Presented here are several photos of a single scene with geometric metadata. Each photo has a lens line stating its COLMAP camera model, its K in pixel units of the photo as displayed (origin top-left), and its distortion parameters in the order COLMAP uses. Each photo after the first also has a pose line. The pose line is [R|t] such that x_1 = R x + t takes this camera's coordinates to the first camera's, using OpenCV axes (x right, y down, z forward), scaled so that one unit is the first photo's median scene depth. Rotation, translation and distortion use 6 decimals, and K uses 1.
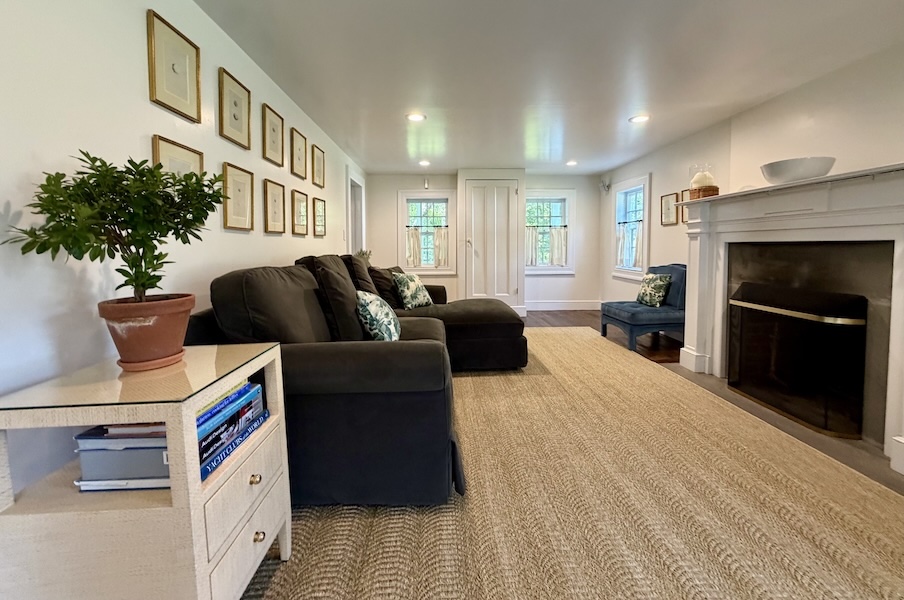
lens RADIAL K [[362.5, 0, 449.3], [0, 362.5, 261.5], [0, 0, 1]] dist [0.000428, 0.000620]
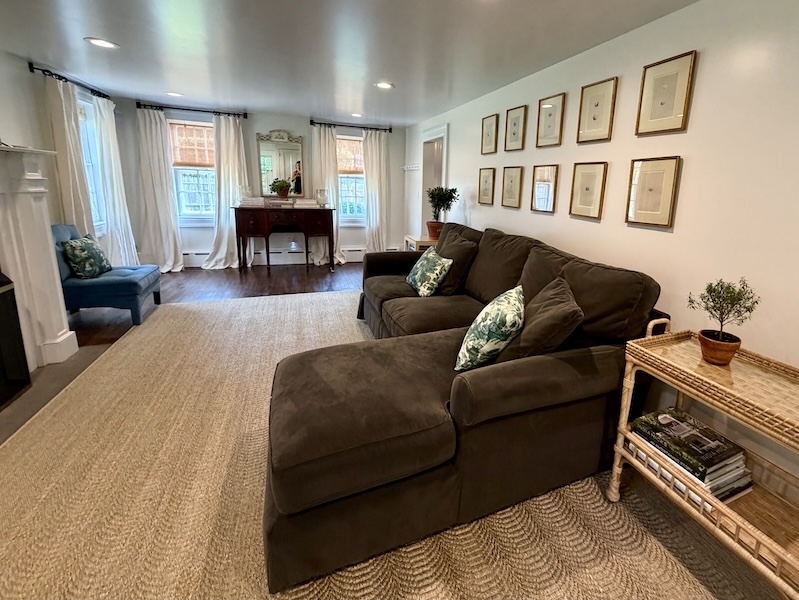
lens RADIAL K [[363.6, 0, 452.2], [0, 363.6, 255.9], [0, 0, 1]] dist [0.002306, -0.000283]
pose [[-0.932281, 0.033630, -0.360169, 0.181664], [-0.053141, 0.972134, 0.228325, -0.189277], [0.357811, 0.232003, -0.904514, 1.958970]]
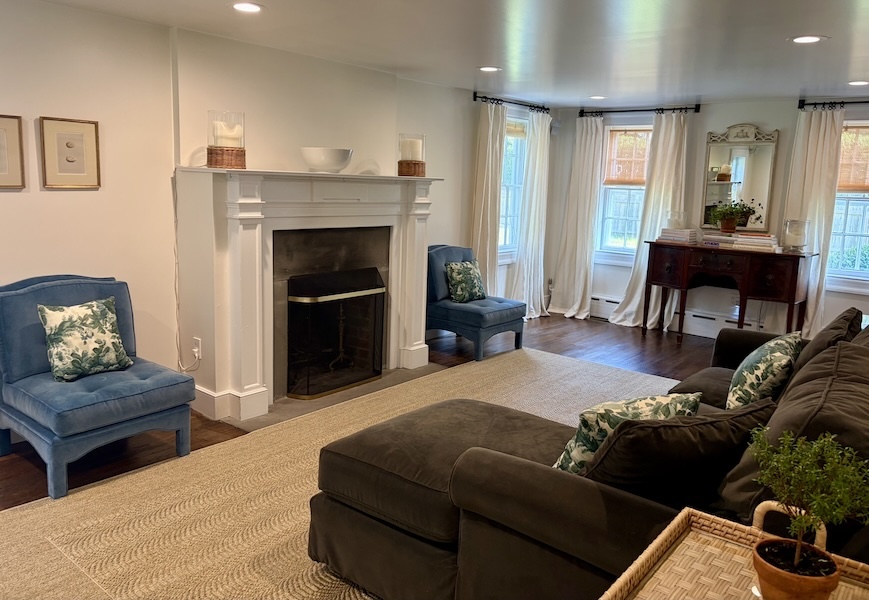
lens RADIAL K [[657.6, 0, 431.7], [0, 657.6, 280.7], [0, 0, 1]] dist [0.043728, -0.037339]
pose [[-0.750058, -0.124404, 0.649567, -0.473366], [-0.006739, 0.983537, 0.180583, -0.233954], [-0.661338, 0.131070, -0.738548, 2.108518]]
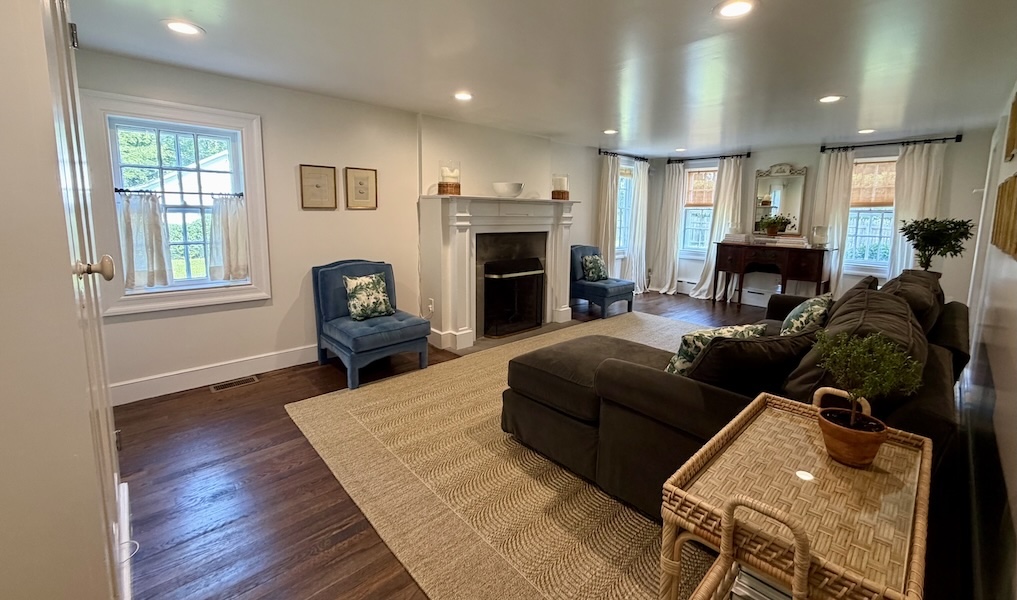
lens RADIAL K [[412.3, 0, 515.7], [0, 412.3, 264.5], [0, 0, 1]] dist [-0.000661, 0.001520]
pose [[-0.661747, -0.102605, 0.742673, -0.454778], [0.015819, 0.988460, 0.150657, -0.183195], [-0.749560, 0.111445, -0.652487, 2.124073]]
